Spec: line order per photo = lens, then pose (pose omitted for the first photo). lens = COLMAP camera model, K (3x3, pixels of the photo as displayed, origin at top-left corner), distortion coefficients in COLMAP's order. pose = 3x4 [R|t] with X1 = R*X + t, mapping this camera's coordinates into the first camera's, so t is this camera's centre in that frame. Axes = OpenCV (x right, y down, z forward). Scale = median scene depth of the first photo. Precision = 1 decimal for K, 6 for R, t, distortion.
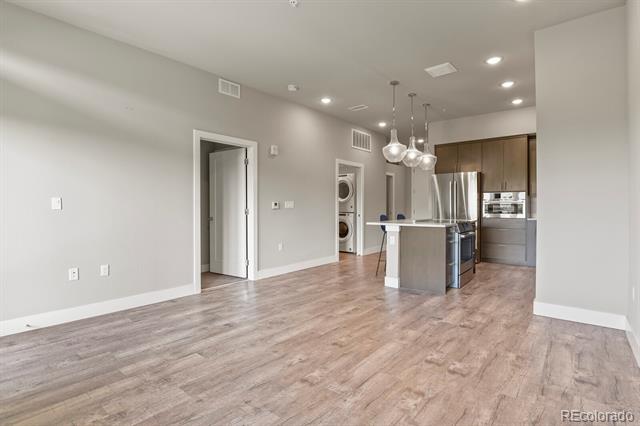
lens RADIAL K [[315.9, 0, 323.4], [0, 315.9, 209.5], [0, 0, 1]] dist [-0.024103, -0.002802]
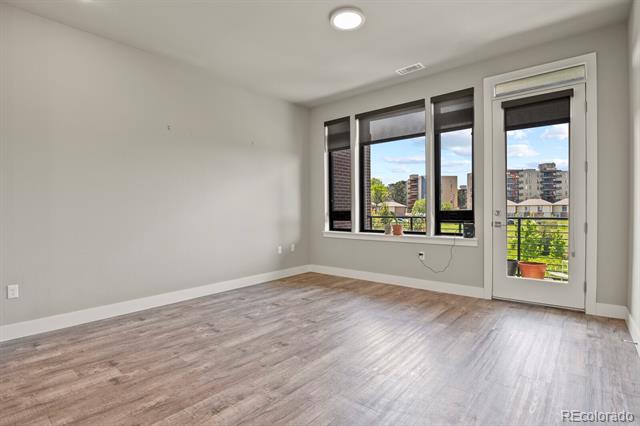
lens RADIAL K [[315.9, 0, 321.7], [0, 315.9, 216.4], [0, 0, 1]] dist [-0.024103, -0.002802]
pose [[-0.999826, 0.010287, 0.015546, -0.094229], [0.010731, 0.999529, 0.028761, -0.013480], [-0.015243, 0.028923, -0.999465, 1.835160]]
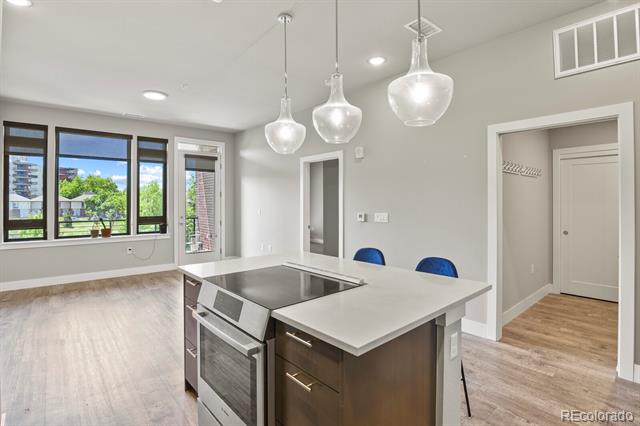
lens RADIAL K [[315.9, 0, 318.8], [0, 315.9, 202.4], [0, 0, 1]] dist [-0.024103, -0.002802]
pose [[-0.176165, 0.002259, -0.984358, 1.266752], [-0.004298, 0.999986, 0.003064, -0.100465], [0.984351, 0.004771, -0.176153, 1.879031]]
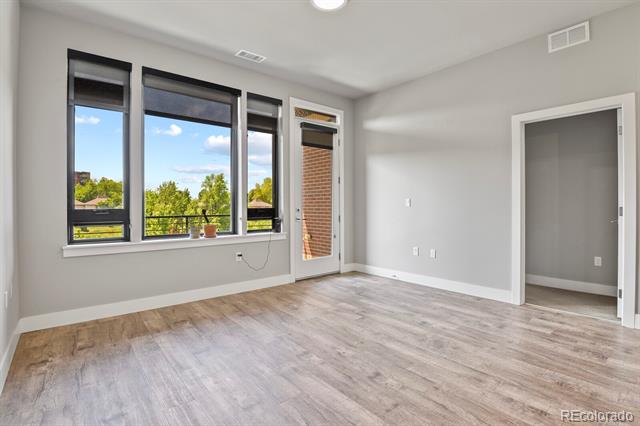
lens RADIAL K [[315.9, 0, 323.1], [0, 315.9, 209.1], [0, 0, 1]] dist [-0.024103, -0.002802]
pose [[-0.191984, 0.012517, -0.981318, 0.781076], [-0.001359, 0.999914, 0.013020, -0.007512], [0.981397, 0.003833, -0.191951, 0.931513]]
